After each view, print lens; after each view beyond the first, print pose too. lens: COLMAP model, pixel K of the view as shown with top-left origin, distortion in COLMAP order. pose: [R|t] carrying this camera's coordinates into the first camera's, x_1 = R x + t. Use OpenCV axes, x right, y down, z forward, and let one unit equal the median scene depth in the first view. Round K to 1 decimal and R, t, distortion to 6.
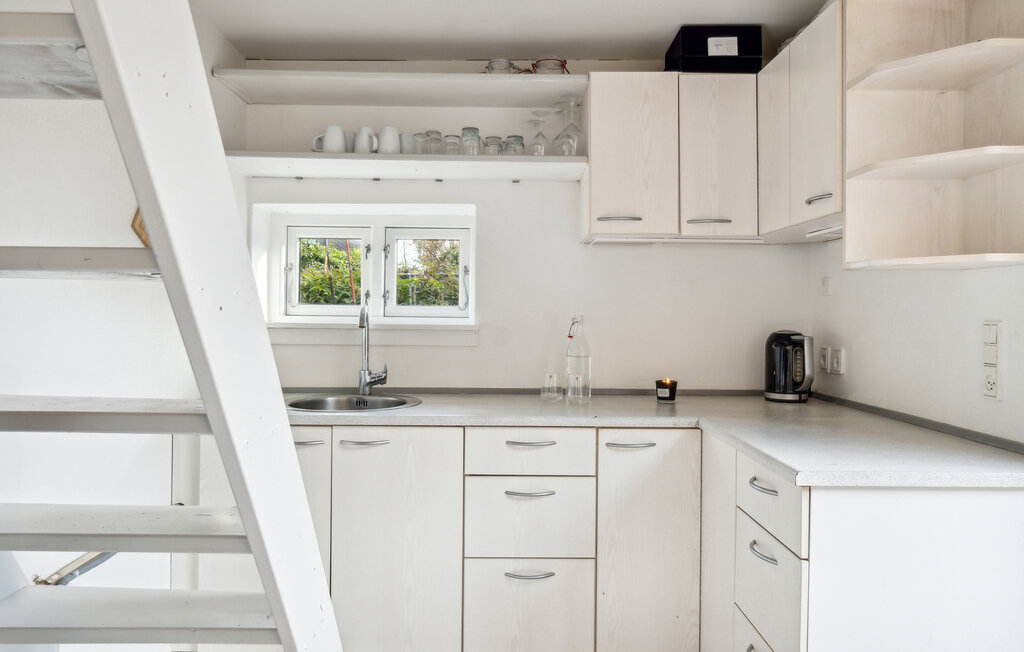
lens RADIAL K [[727.2, 0, 514.7], [0, 727.2, 319.3], [0, 0, 1]] dist [-0.003954, -0.001588]
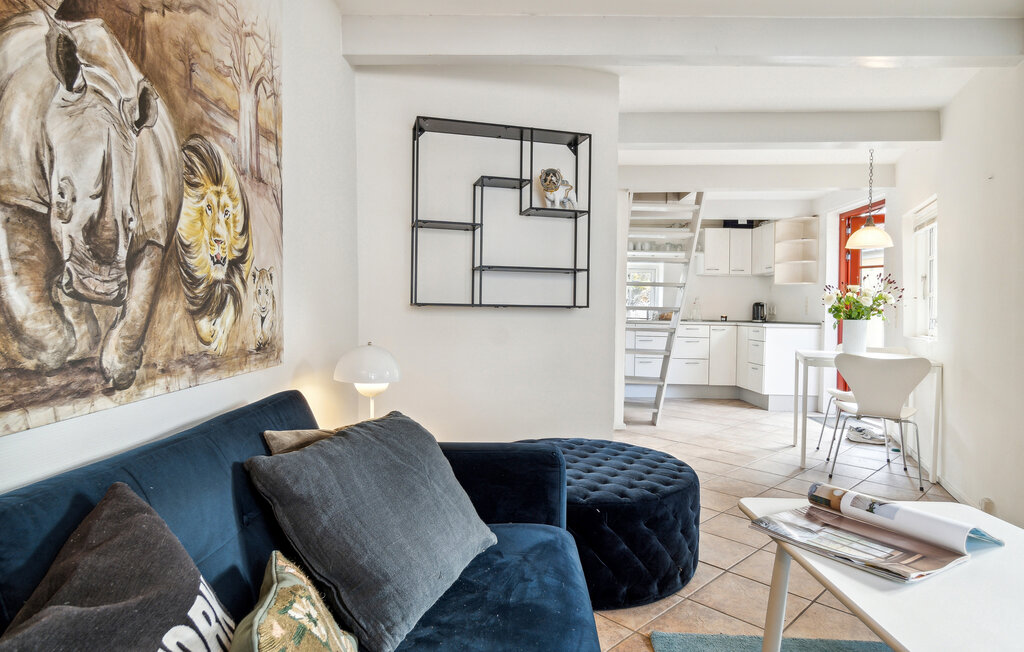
lens RADIAL K [[579.6, 0, 512.3], [0, 579.6, 325.0], [0, 0, 1]] dist [-0.003357, -0.001279]
pose [[0.999699, 0.010752, -0.022070, -0.755994], [-0.010317, 0.999752, 0.019732, 0.086099], [0.022277, -0.019499, 0.999562, -1.828752]]
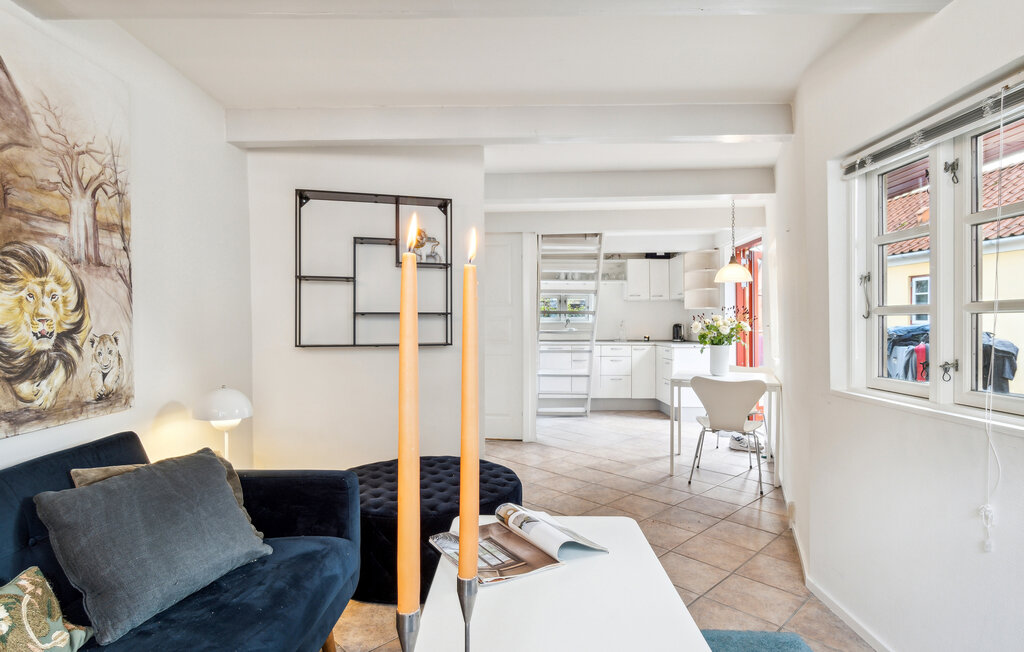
lens RADIAL K [[529.5, 0, 510.6], [0, 529.5, 328.6], [0, 0, 1]] dist [-0.005418, 0.000448]
pose [[0.999728, -0.007313, -0.022168, -0.471793], [0.007334, 0.999973, 0.000882, 0.035295], [0.022161, -0.001044, 0.999754, -1.910637]]
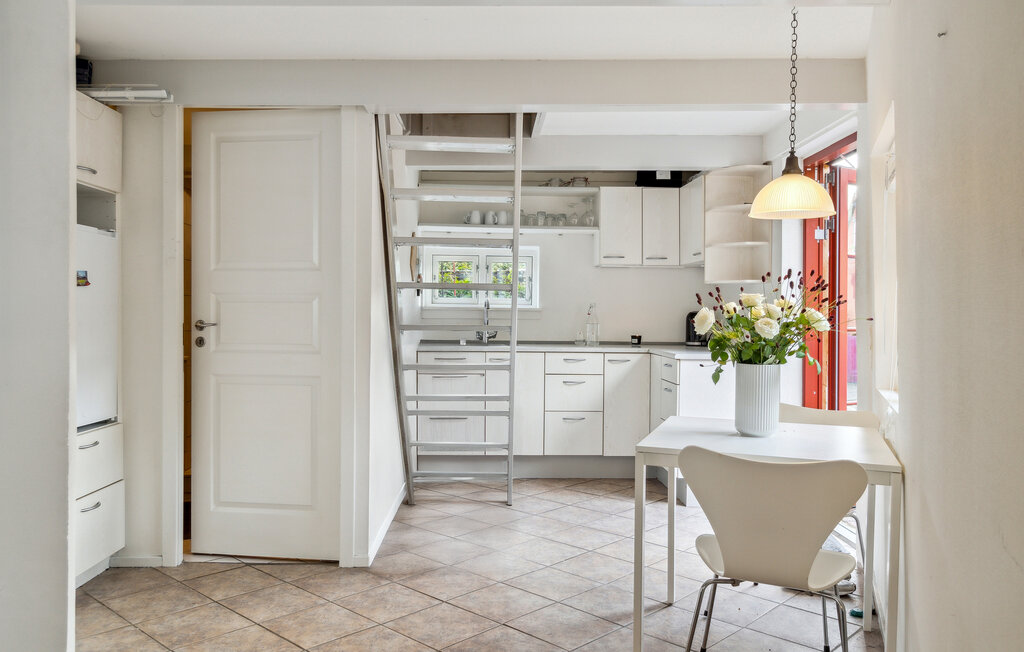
lens RADIAL K [[808.9, 0, 505.6], [0, 808.9, 324.0], [0, 0, 1]] dist [-0.004755, -0.000958]
pose [[0.999842, 0.001681, 0.017683, -0.203935], [-0.001864, 0.999945, 0.010320, 0.030402], [-0.017664, -0.010351, 0.999790, -1.295795]]
